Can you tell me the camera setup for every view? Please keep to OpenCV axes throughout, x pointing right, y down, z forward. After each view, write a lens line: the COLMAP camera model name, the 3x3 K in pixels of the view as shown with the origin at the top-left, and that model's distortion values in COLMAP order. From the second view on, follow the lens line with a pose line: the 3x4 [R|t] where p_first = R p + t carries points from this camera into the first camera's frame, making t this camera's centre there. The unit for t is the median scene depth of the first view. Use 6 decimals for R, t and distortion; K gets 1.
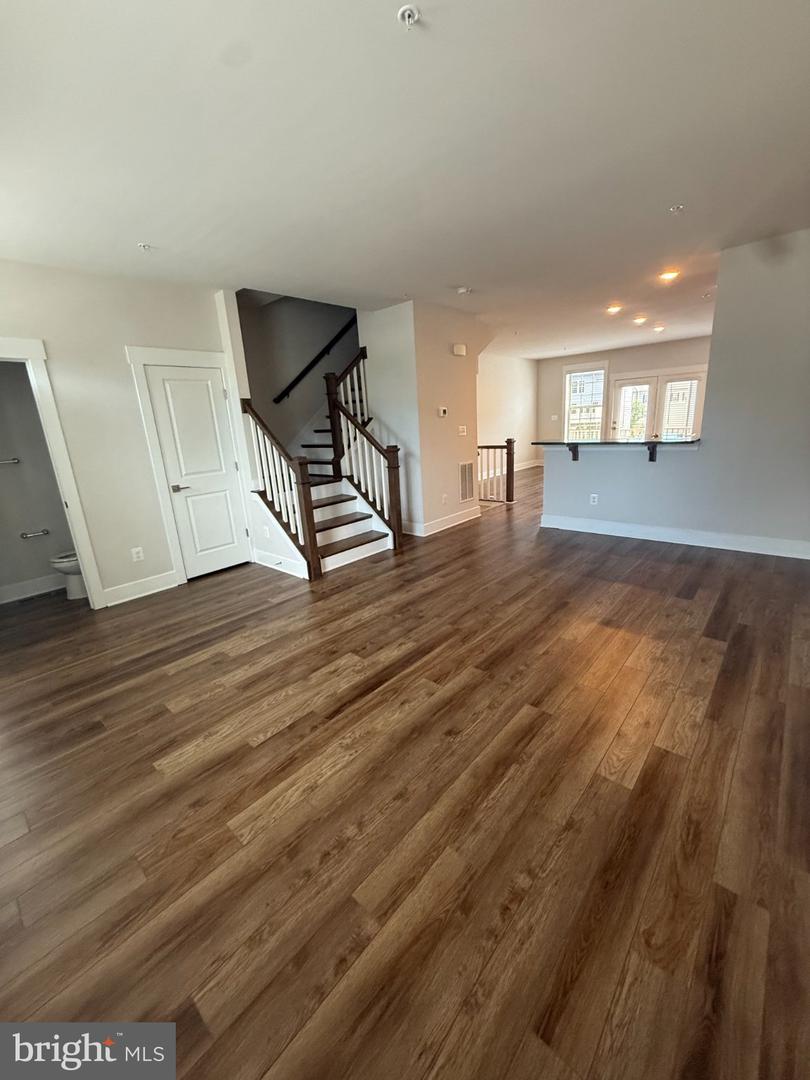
lens RADIAL K [[433.0, 0, 402.9], [0, 433.0, 538.8], [0, 0, 1]] dist [0.000815, -0.000305]
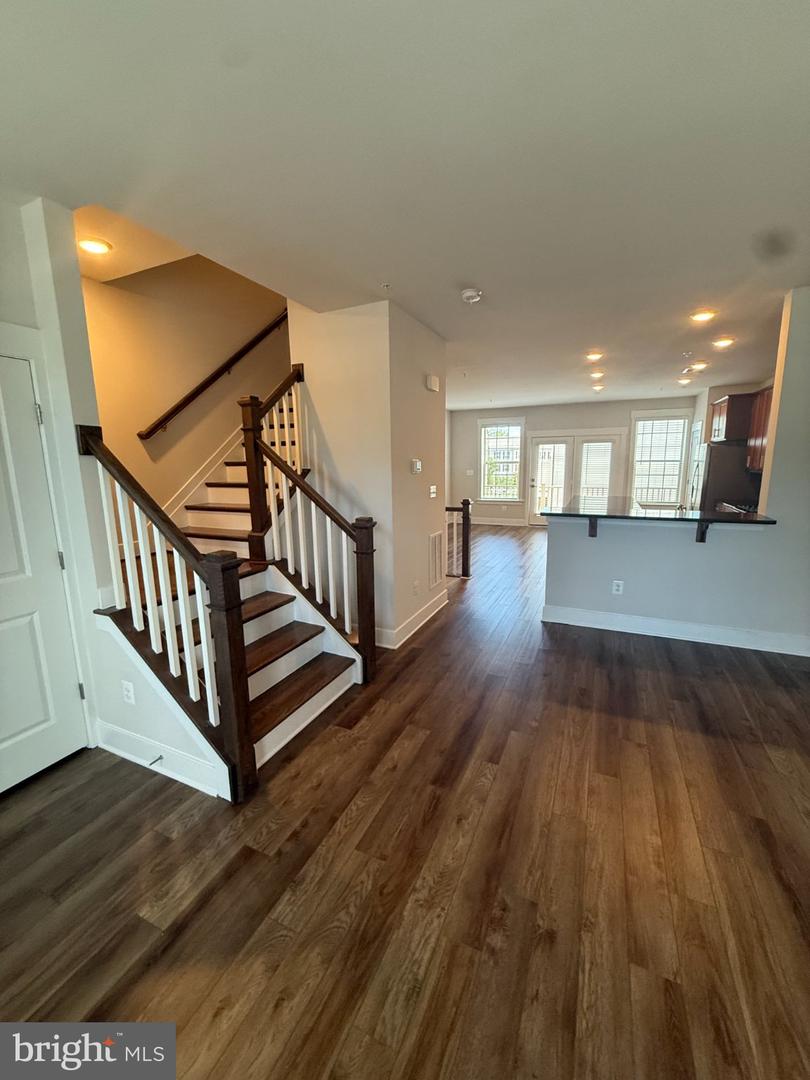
lens RADIAL K [[433.0, 0, 406.2], [0, 433.0, 538.1], [0, 0, 1]] dist [0.000815, -0.000305]
pose [[0.953805, -0.006517, 0.300357, -0.146936], [0.037589, 0.994497, -0.097789, -0.118628], [-0.298067, 0.104562, 0.948801, 0.384362]]
